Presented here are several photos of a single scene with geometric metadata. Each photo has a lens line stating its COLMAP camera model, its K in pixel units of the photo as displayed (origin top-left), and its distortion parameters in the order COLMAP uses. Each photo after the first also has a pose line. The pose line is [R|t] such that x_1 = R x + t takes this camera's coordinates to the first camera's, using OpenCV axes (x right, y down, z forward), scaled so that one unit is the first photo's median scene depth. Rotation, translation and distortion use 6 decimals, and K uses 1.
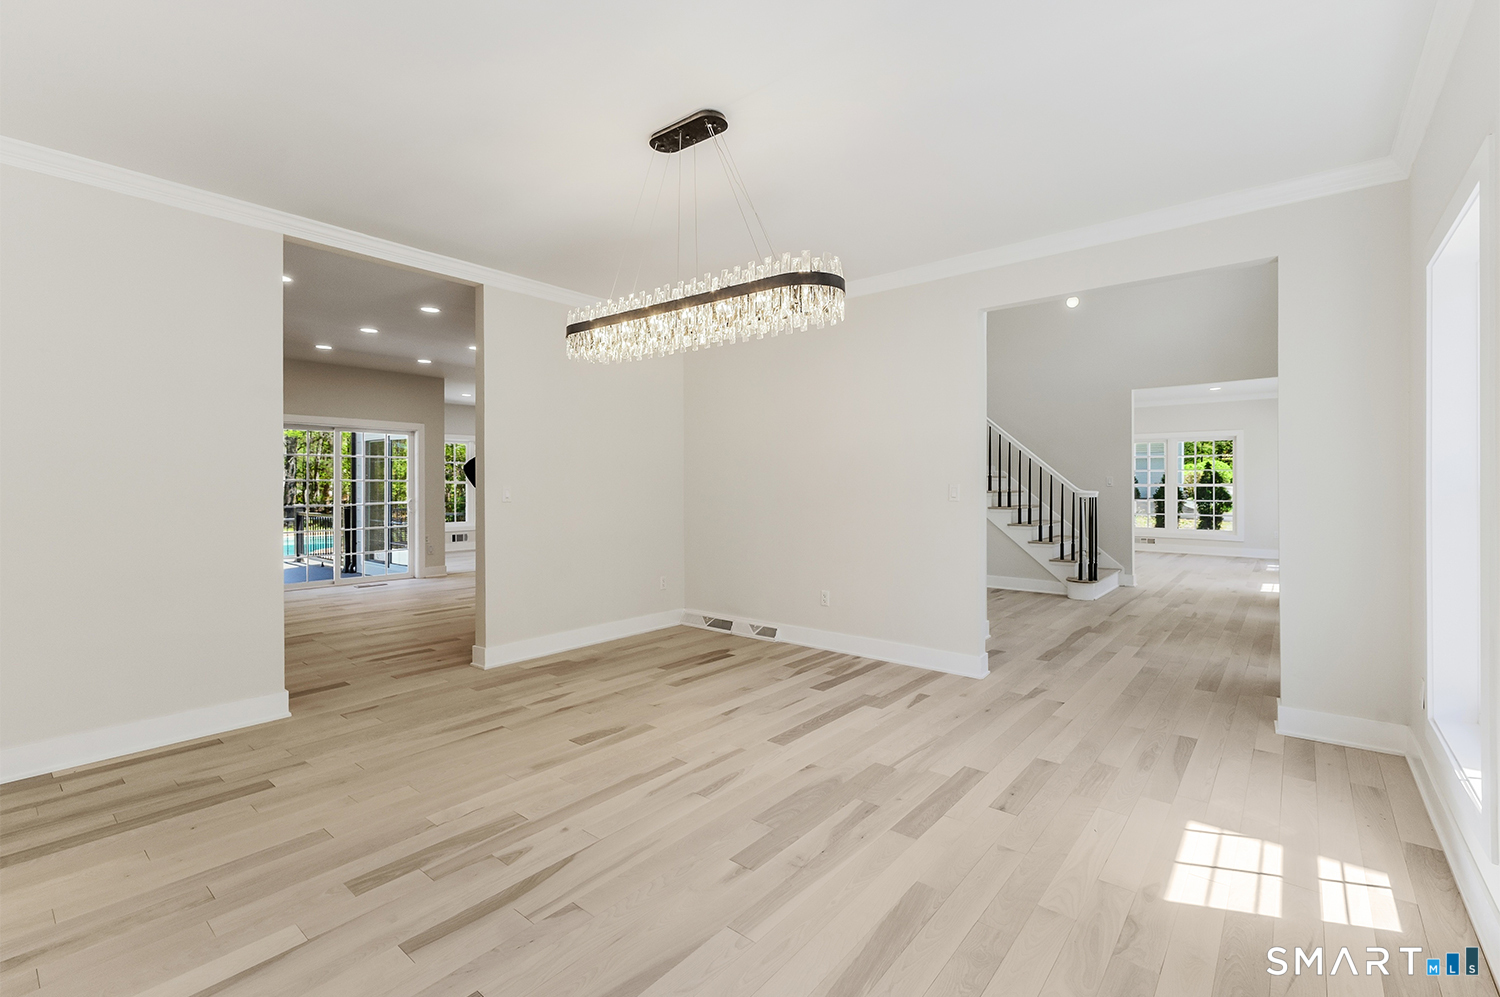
lens RADIAL K [[671.6, 0, 749.5], [0, 671.6, 491.1], [0, 0, 1]] dist [-0.002777, -0.000263]
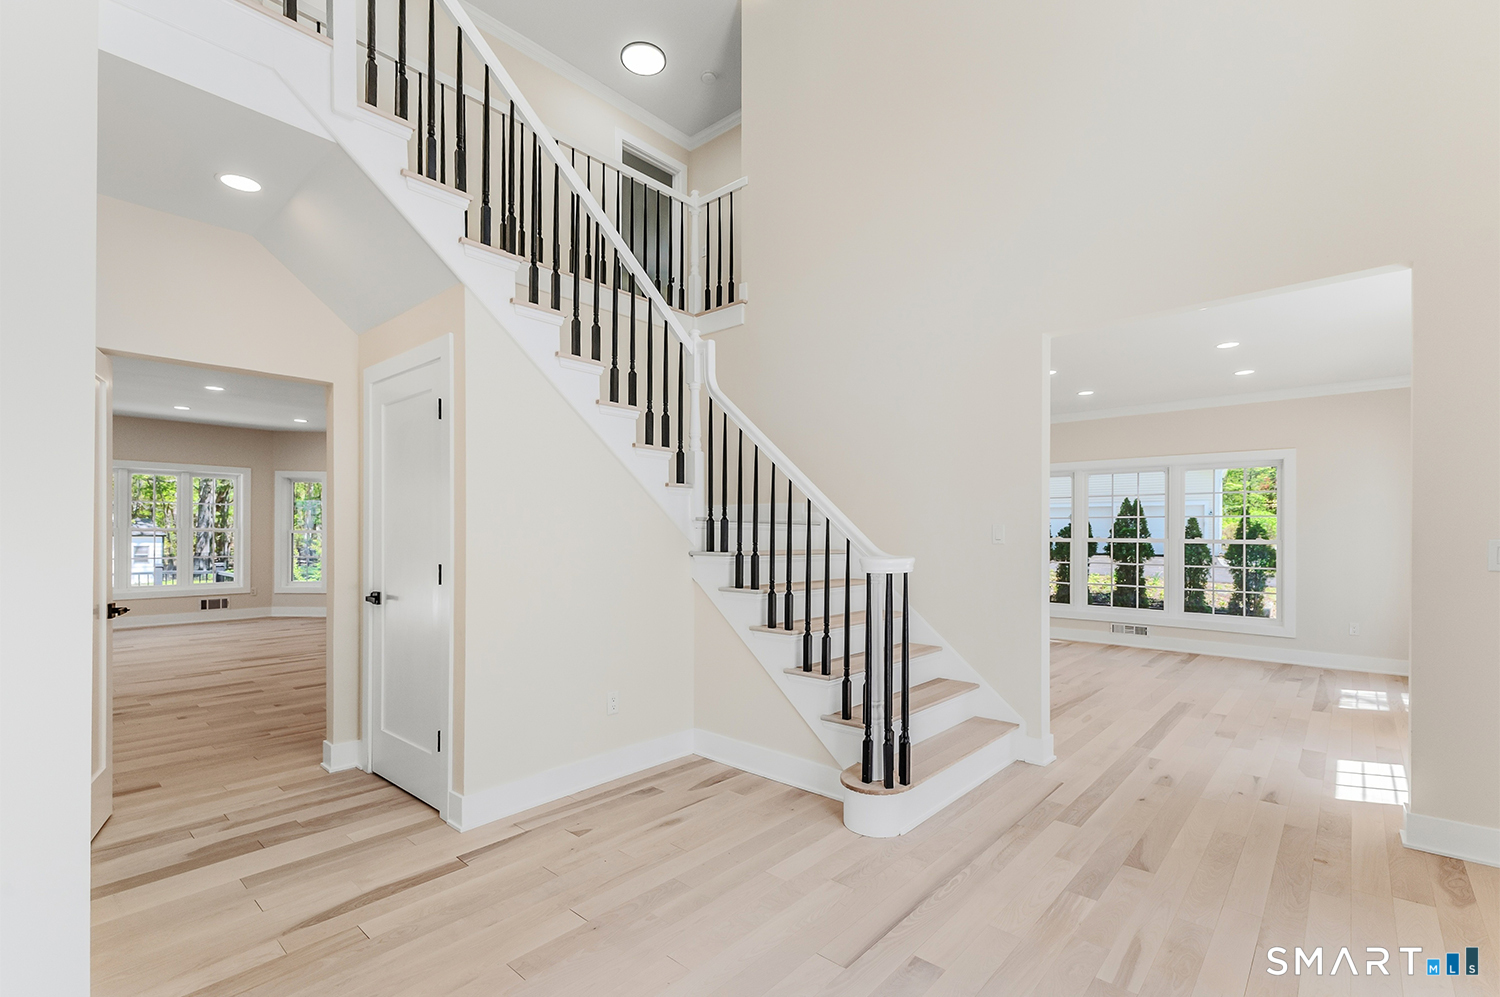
lens RADIAL K [[671.6, 0, 747.2], [0, 671.6, 536.5], [0, 0, 1]] dist [-0.002777, -0.000263]
pose [[0.998625, 0.008417, -0.051739, 0.375987], [-0.008866, 0.999925, -0.008471, -0.006793], [0.051664, 0.008918, 0.998625, 0.507803]]
